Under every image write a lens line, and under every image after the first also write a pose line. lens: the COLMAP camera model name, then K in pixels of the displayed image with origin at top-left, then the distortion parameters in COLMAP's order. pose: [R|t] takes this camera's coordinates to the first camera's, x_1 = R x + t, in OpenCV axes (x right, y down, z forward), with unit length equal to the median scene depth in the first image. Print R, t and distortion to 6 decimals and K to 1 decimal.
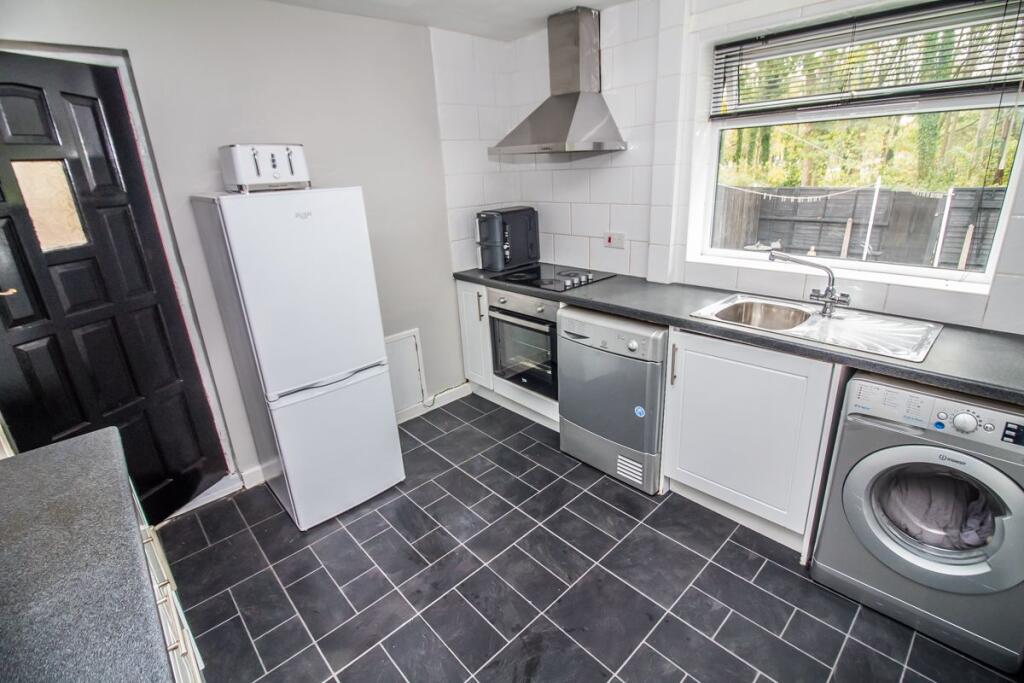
lens RADIAL K [[471.5, 0, 516.2], [0, 471.5, 335.1], [0, 0, 1]] dist [-0.014663, -0.000947]
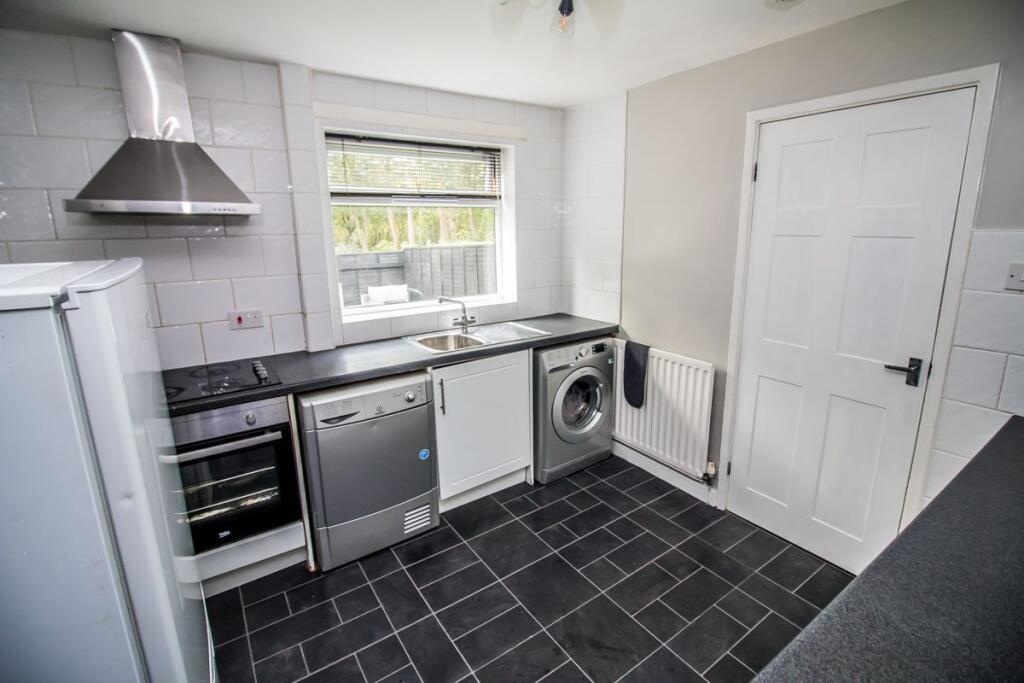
lens RADIAL K [[471.5, 0, 517.3], [0, 471.5, 335.2], [0, 0, 1]] dist [-0.014663, -0.000947]
pose [[0.142547, -0.177880, 0.973673, -0.750643], [0.333619, 0.934789, 0.121934, -0.160754], [-0.931868, 0.307455, 0.192596, 0.548564]]
